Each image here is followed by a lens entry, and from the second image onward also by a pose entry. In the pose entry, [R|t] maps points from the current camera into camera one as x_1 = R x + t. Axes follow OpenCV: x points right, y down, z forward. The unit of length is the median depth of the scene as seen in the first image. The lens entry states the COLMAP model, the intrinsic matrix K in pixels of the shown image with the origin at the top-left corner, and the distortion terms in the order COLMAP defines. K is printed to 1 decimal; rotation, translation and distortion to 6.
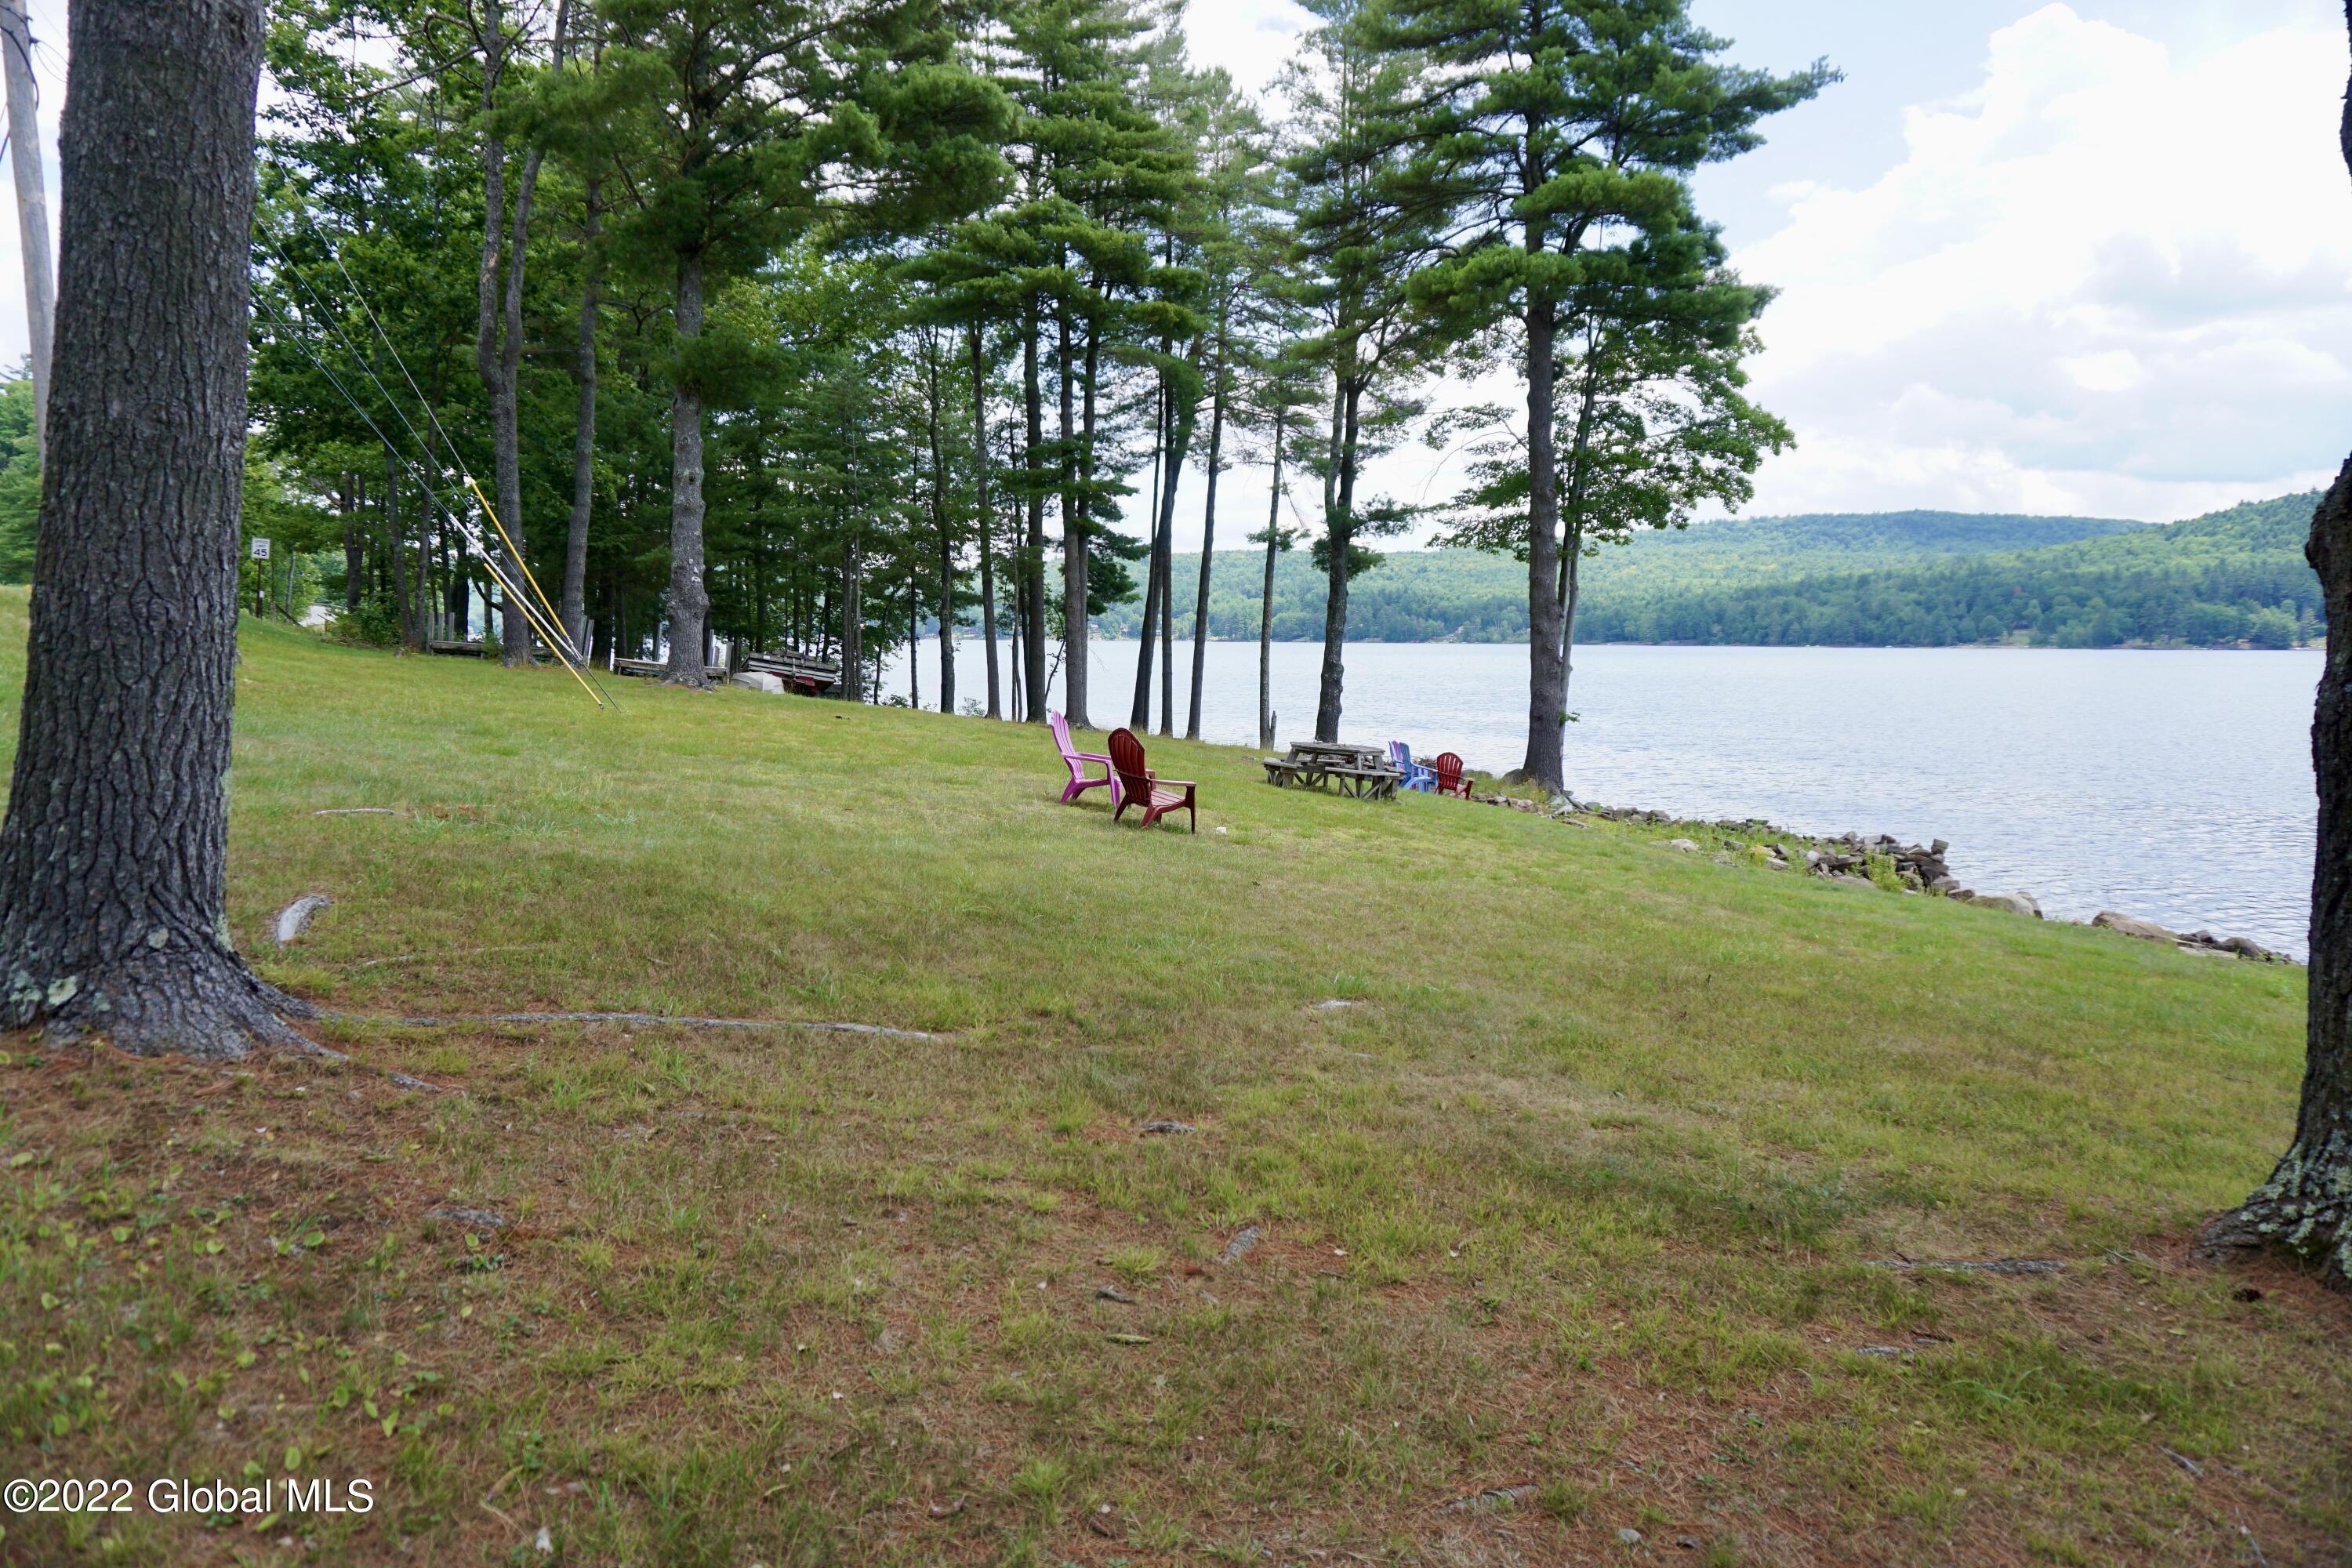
lens RADIAL K [[1596.7, 0, 1165.3], [0, 1596.7, 793.4], [0, 0, 1]] dist [-0.027906, 0.035034]
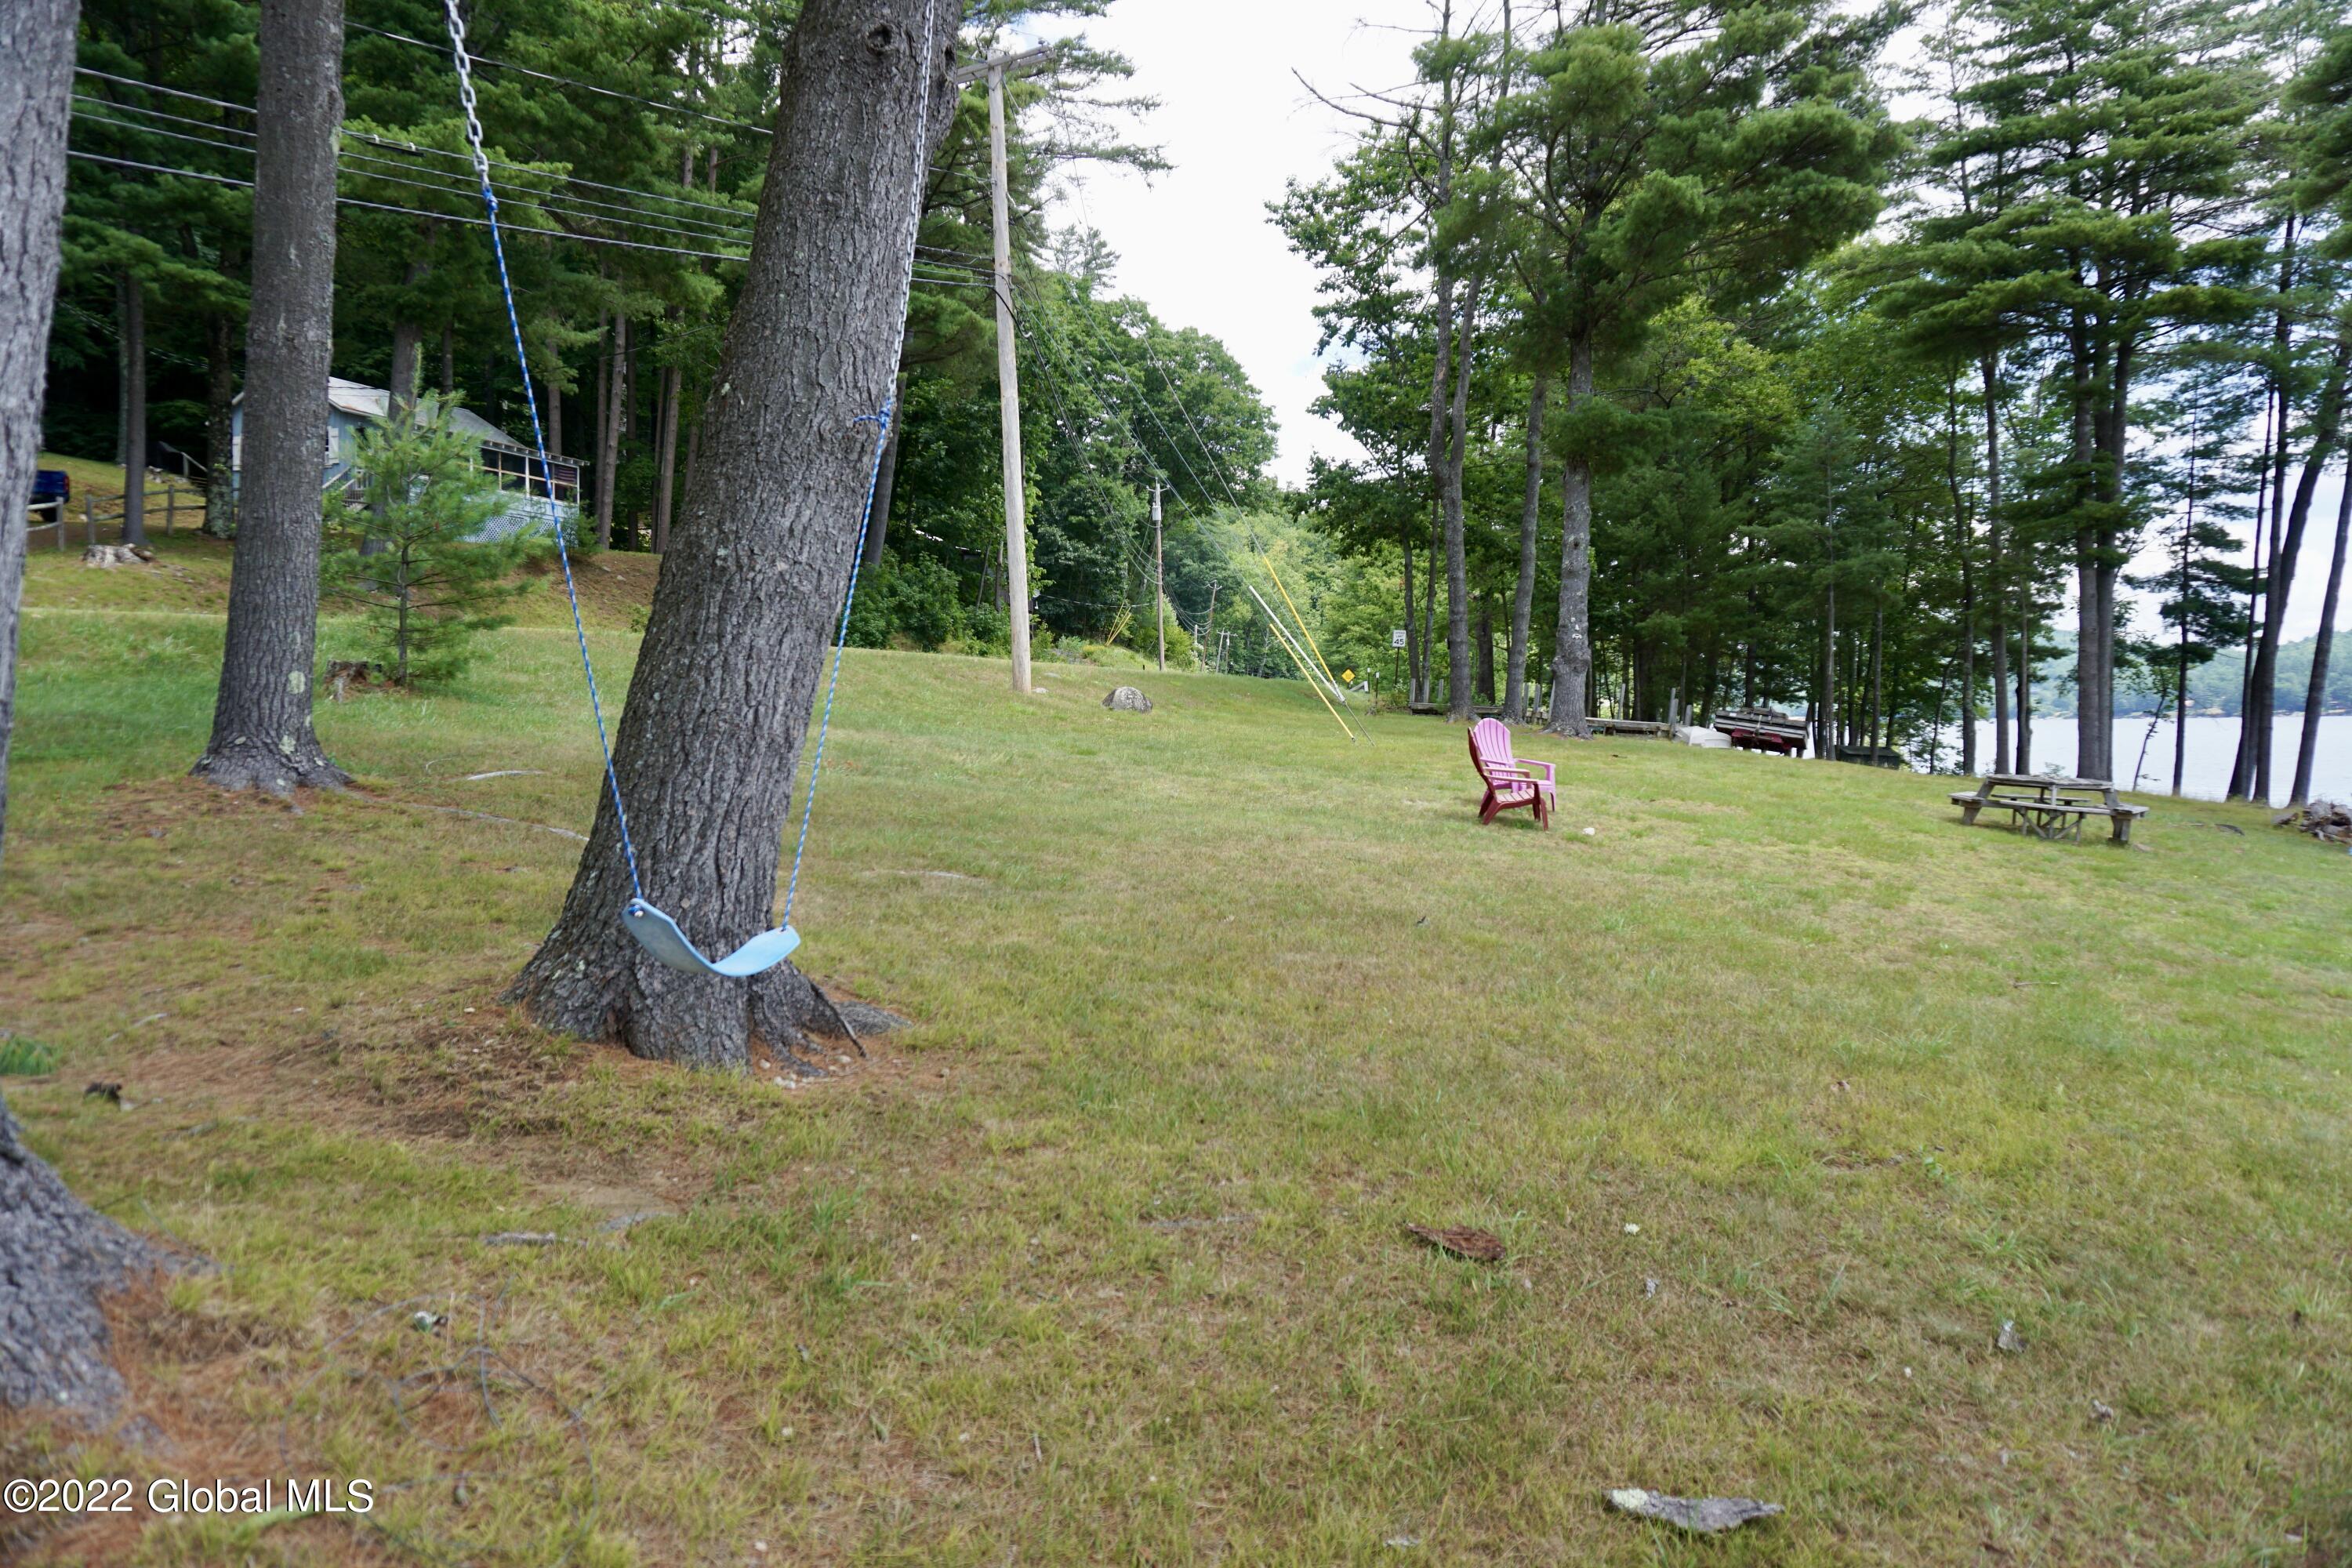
lens RADIAL K [[1596.7, 0, 1160.2], [0, 1596.7, 787.6], [0, 0, 1]] dist [-0.027906, 0.035034]
pose [[0.720441, 0.009790, -0.693447, 0.207813], [-0.048907, 0.998128, -0.036720, 0.017147], [0.691790, 0.060369, 0.719571, 0.030603]]
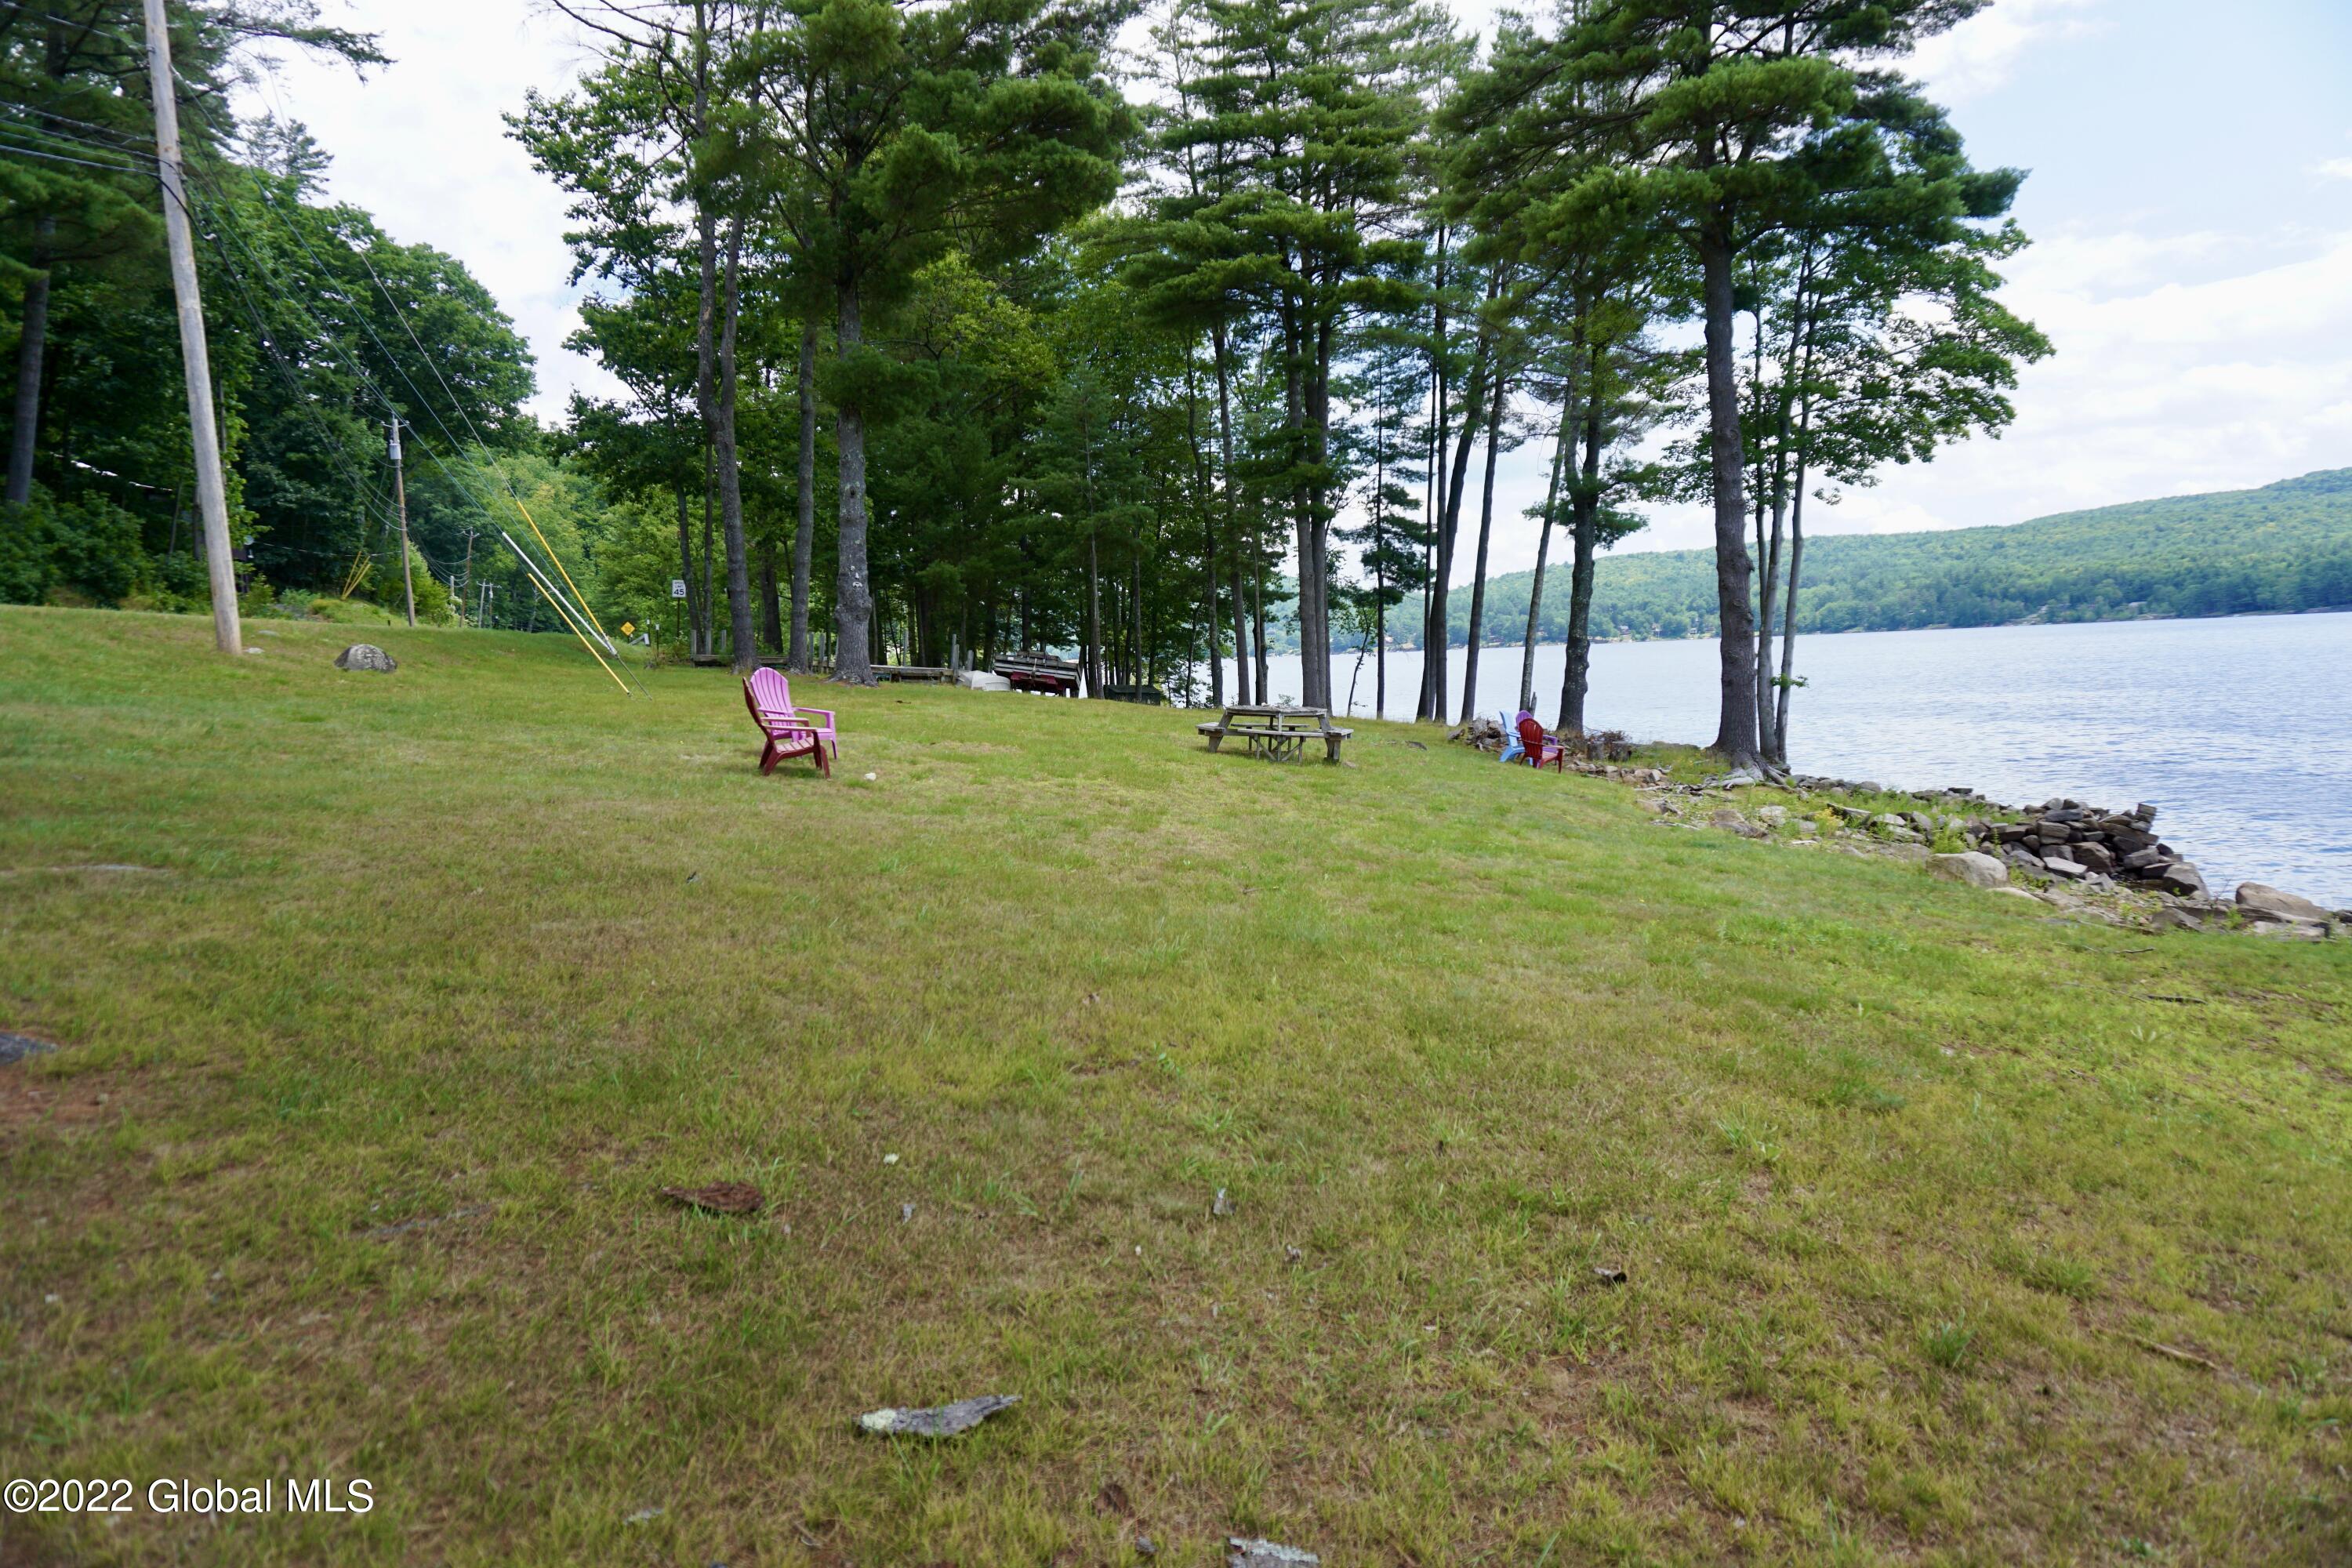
lens RADIAL K [[1596.7, 0, 1174.3], [0, 1596.7, 787.4], [0, 0, 1]] dist [-0.027906, 0.035034]
pose [[0.942703, -0.019930, -0.333038, 0.221551], [0.015990, 0.999766, -0.014567, 0.018723], [0.333250, 0.008407, 0.942801, 0.042256]]
